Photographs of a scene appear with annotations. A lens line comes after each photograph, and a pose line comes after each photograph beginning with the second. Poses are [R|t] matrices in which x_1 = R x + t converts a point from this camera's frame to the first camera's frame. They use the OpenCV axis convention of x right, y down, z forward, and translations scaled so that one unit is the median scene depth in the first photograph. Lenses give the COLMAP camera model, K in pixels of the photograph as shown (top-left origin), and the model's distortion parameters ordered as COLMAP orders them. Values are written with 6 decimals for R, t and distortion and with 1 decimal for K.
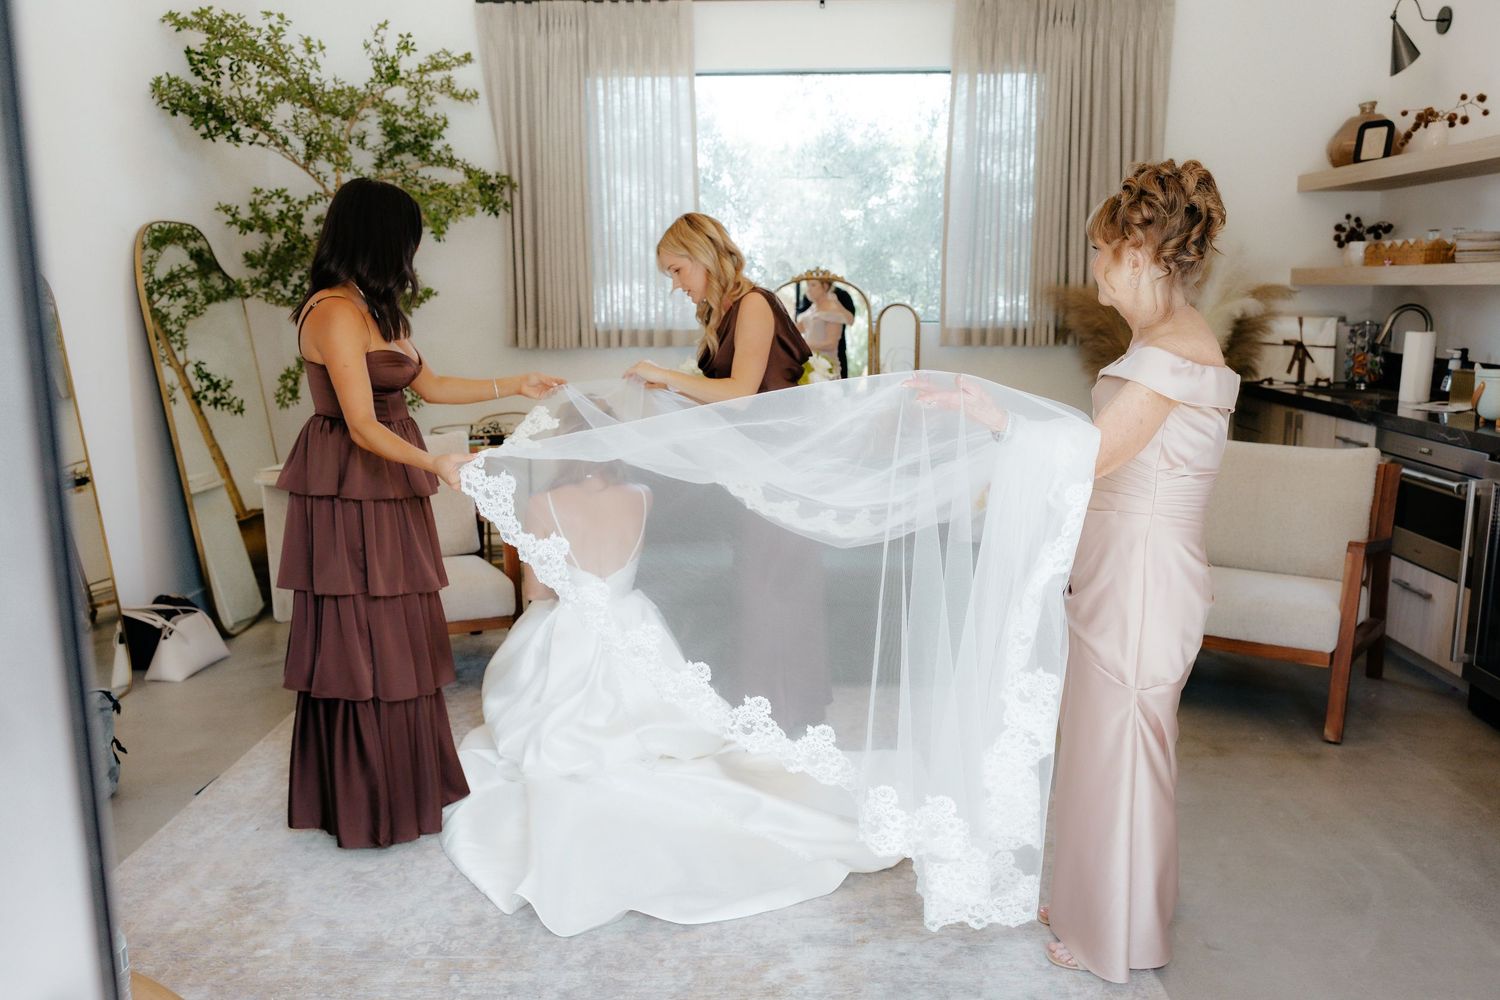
lens RADIAL K [[1142.6, 0, 750.0], [0, 1142.6, 500.0], [0, 0, 1]] dist [0.003785, 0.002570]
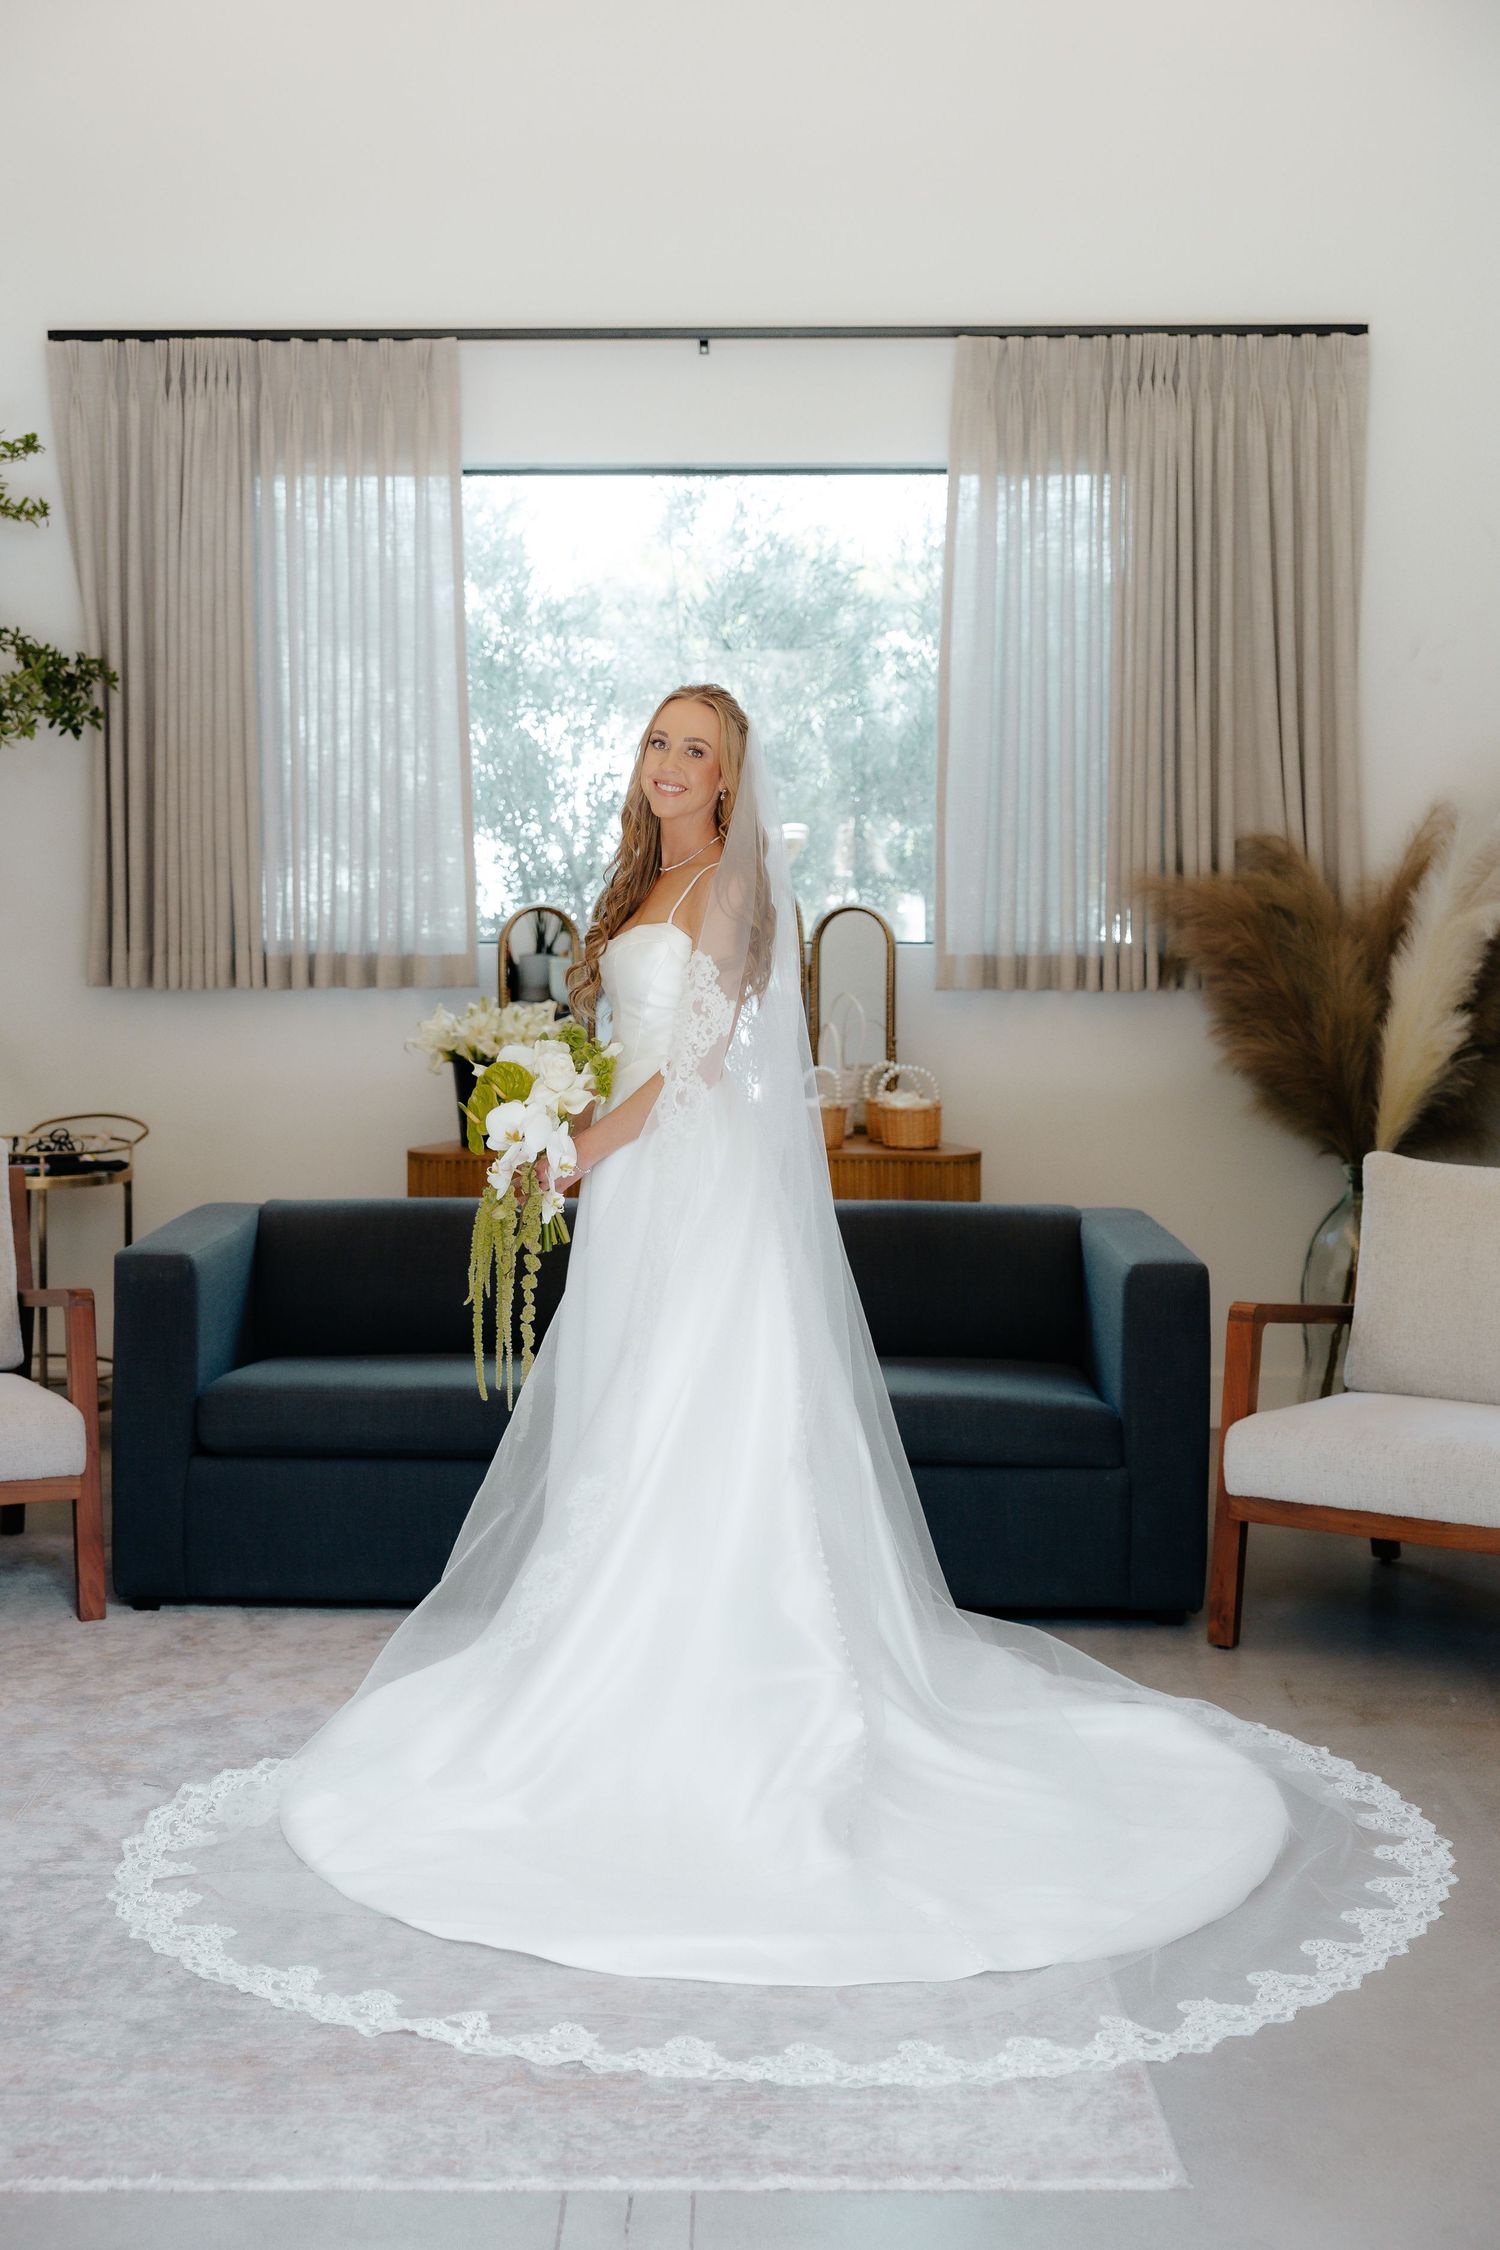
lens RADIAL K [[3076.9, 0, 750.0], [0, 3076.9, 1125.0], [0, 0, 1]] dist [0.007963, 0.003609]
pose [[0.999960, 0.007031, -0.005562, 0.093933], [-0.007563, 0.994719, -0.102357, 0.068977], [0.004813, 0.102395, 0.994732, -0.373853]]
